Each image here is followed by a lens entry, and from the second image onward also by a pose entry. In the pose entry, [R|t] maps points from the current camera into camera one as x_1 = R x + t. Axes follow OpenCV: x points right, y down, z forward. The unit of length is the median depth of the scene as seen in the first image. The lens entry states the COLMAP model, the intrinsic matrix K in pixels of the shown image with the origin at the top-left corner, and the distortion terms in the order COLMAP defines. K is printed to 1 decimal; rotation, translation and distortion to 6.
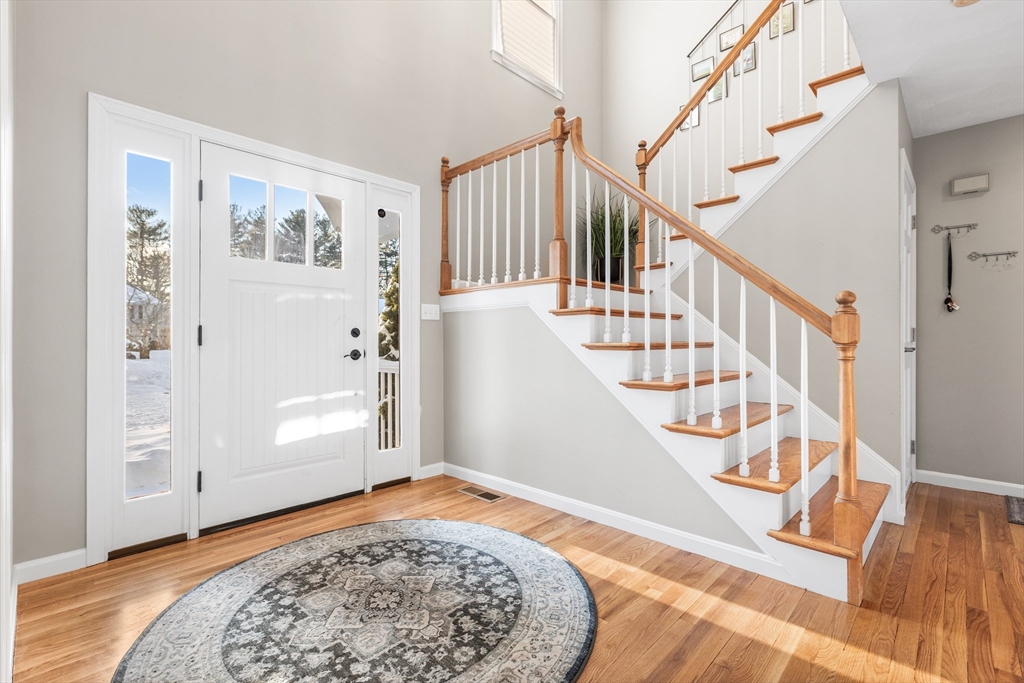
lens RADIAL K [[464.8, 0, 510.5], [0, 464.8, 346.8], [0, 0, 1]] dist [0.000225, -0.000743]
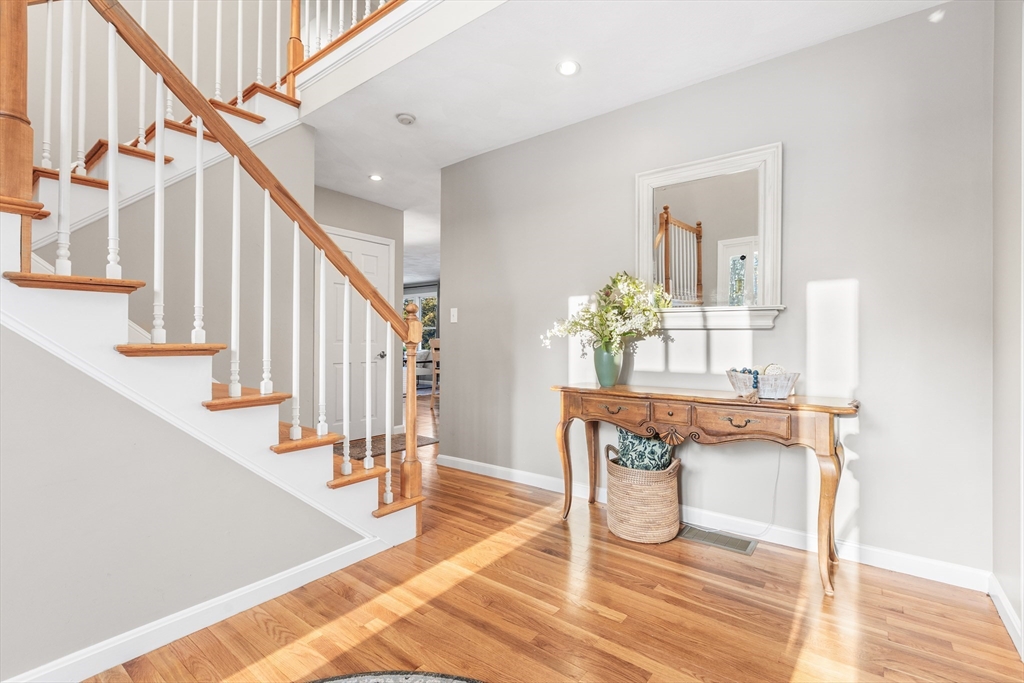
lens RADIAL K [[464.8, 0, 513.5], [0, 464.8, 337.5], [0, 0, 1]] dist [0.000225, -0.000743]
pose [[-0.120973, 0.004240, 0.992647, -0.617974], [0.001054, 0.999991, -0.004143, -0.019635], [-0.992655, 0.000545, -0.120976, 0.845341]]
